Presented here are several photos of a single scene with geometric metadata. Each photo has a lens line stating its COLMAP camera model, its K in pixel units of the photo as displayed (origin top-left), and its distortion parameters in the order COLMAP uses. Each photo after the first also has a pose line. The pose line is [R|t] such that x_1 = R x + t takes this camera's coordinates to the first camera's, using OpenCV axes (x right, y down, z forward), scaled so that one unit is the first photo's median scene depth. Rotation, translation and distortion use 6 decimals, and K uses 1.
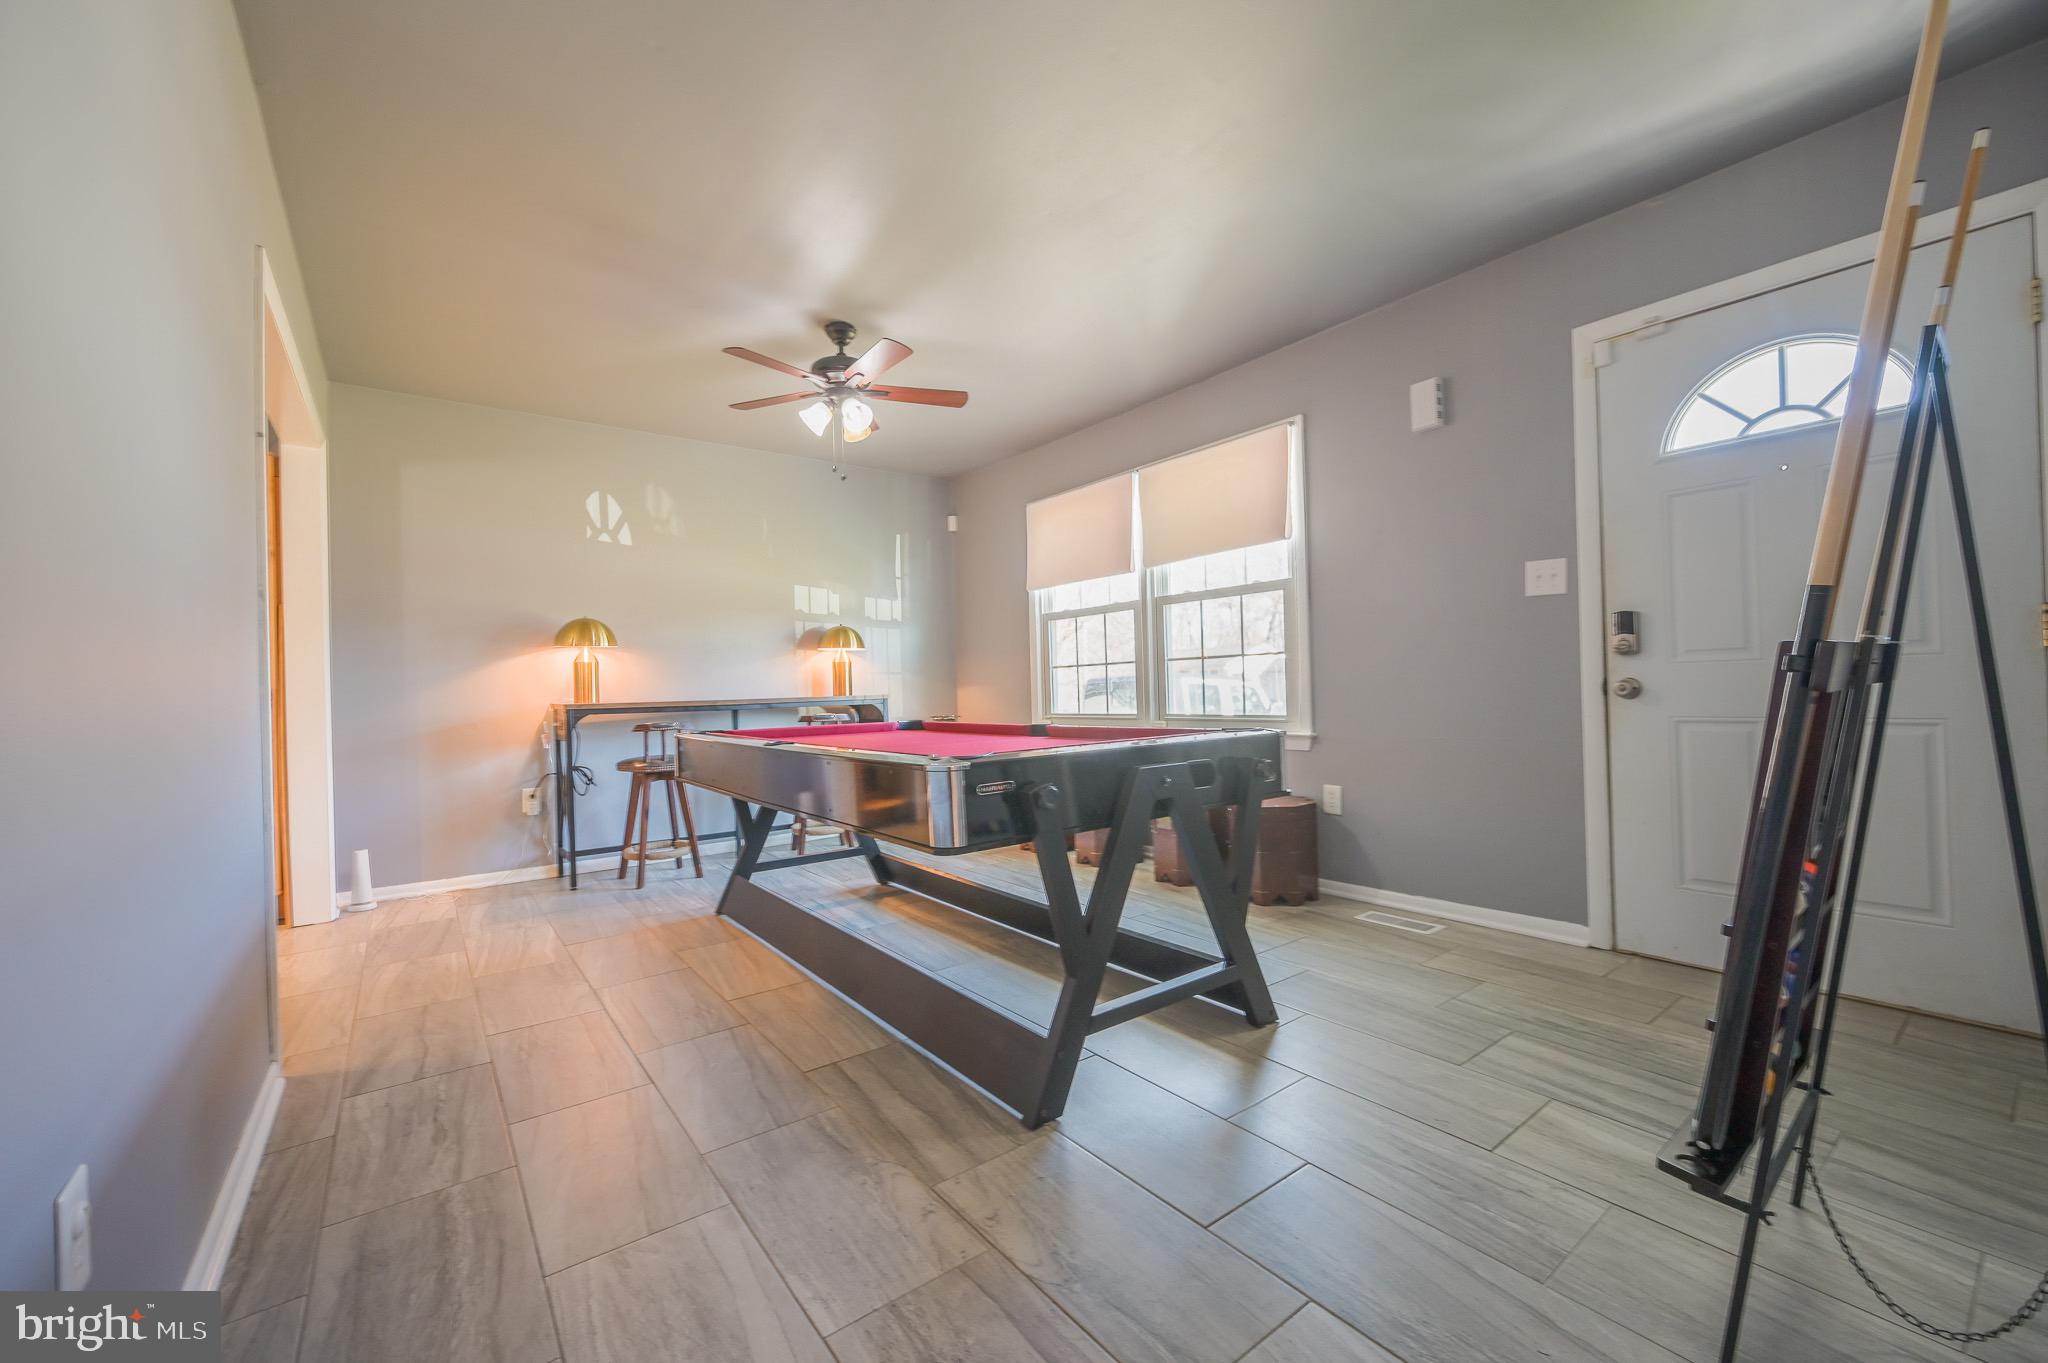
lens RADIAL K [[804.4, 0, 1043.1], [0, 804.4, 690.5], [0, 0, 1]] dist [-0.000827, 0.000343]
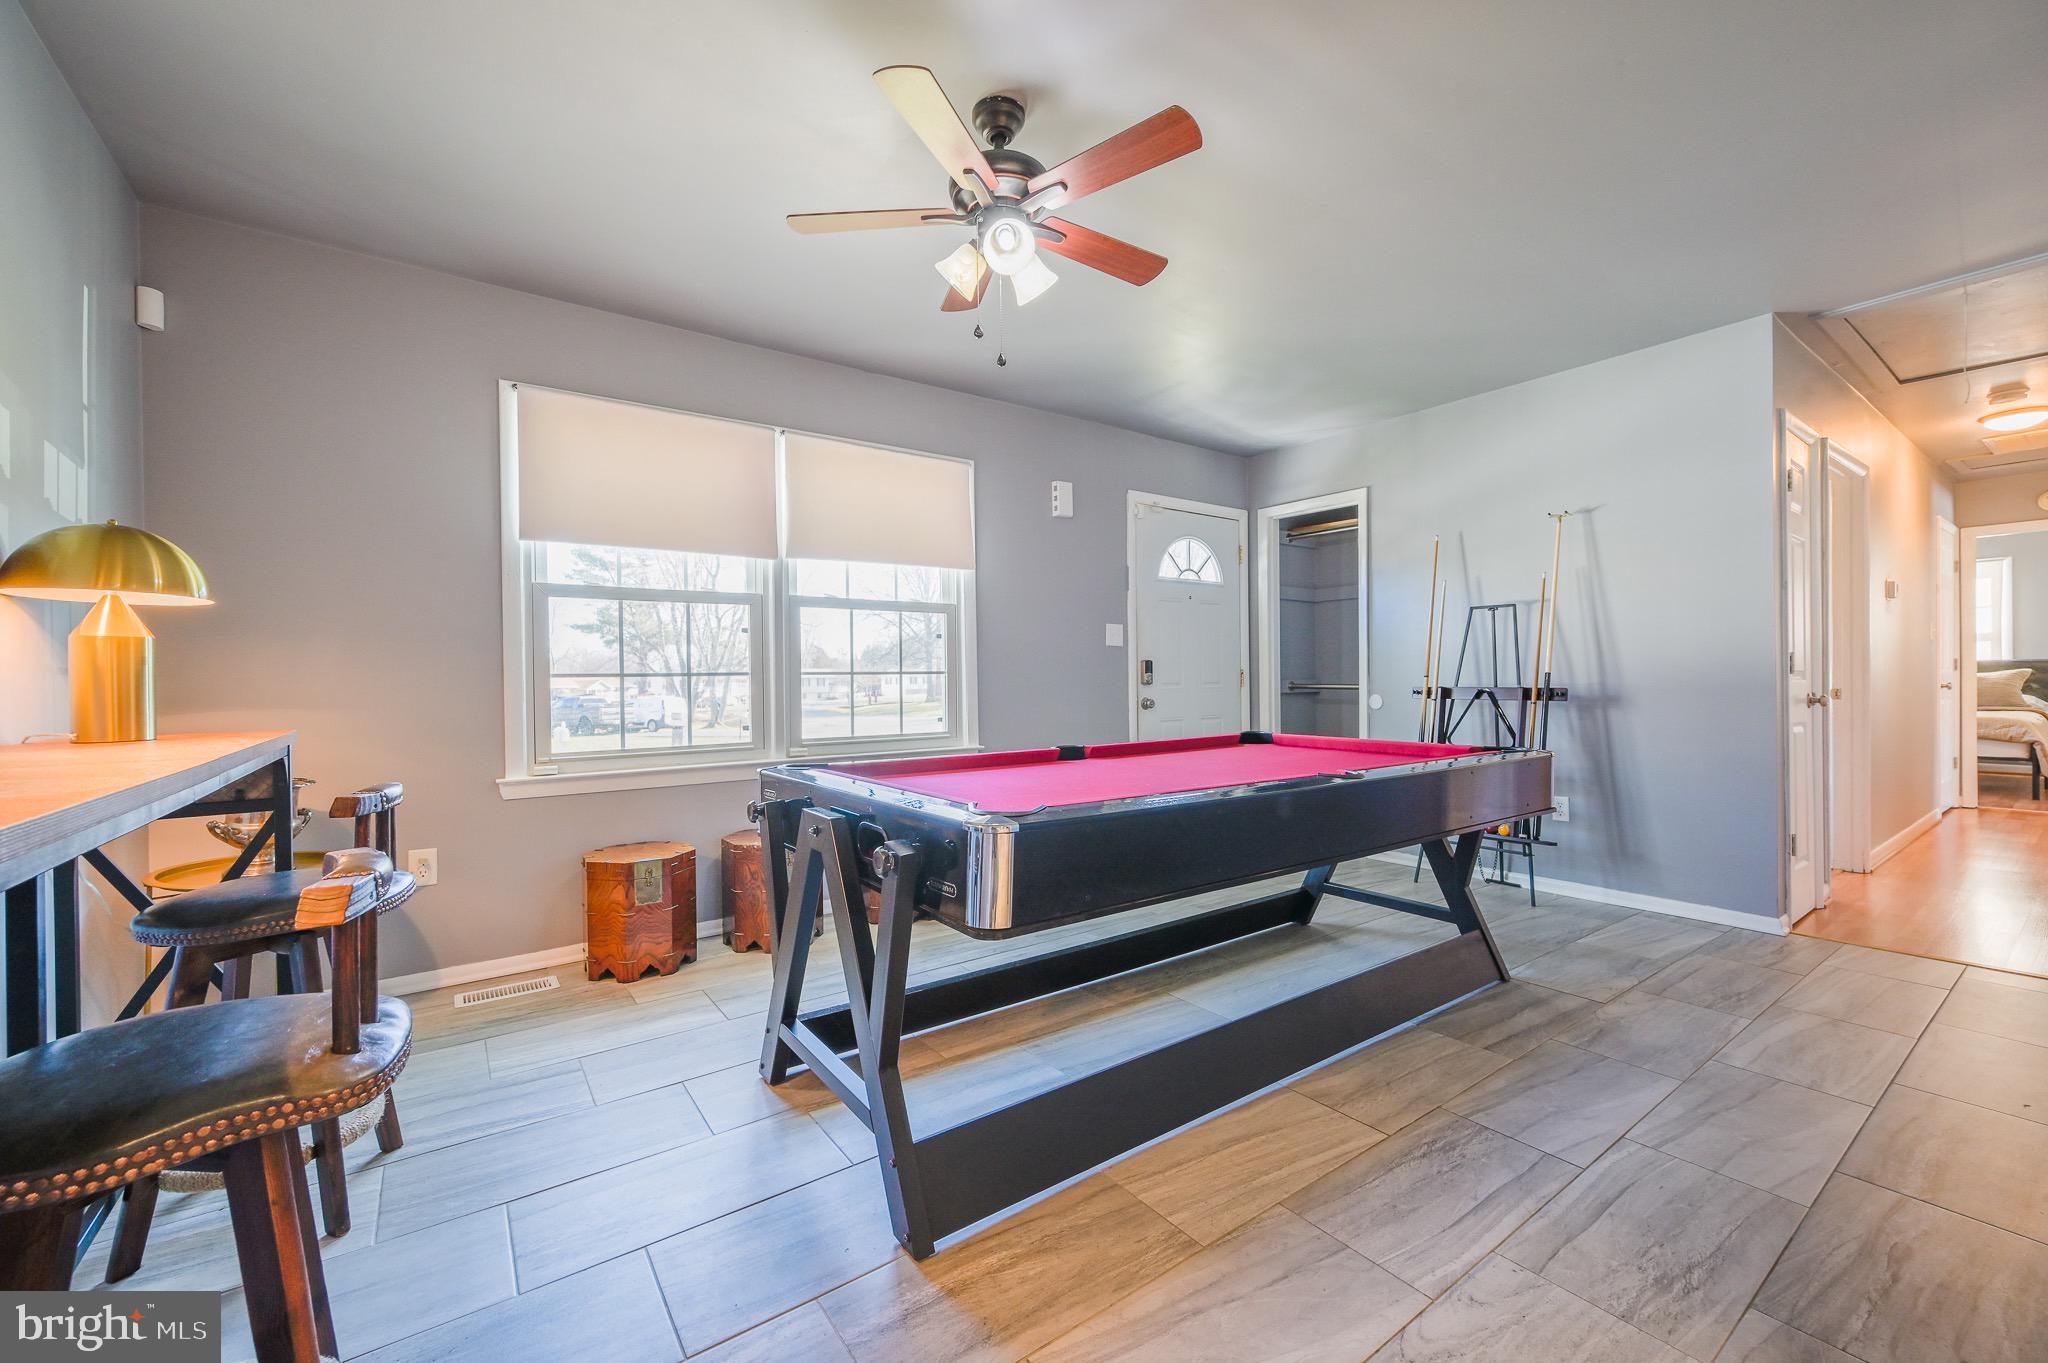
lens RADIAL K [[804.4, 0, 998.5], [0, 804.4, 691.0], [0, 0, 1]] dist [-0.000827, 0.000343]
pose [[0.063057, 0.014506, 0.997905, -0.664583], [0.013609, 0.999789, -0.015394, -0.004427], [-0.997917, 0.014551, 0.062846, 0.755948]]
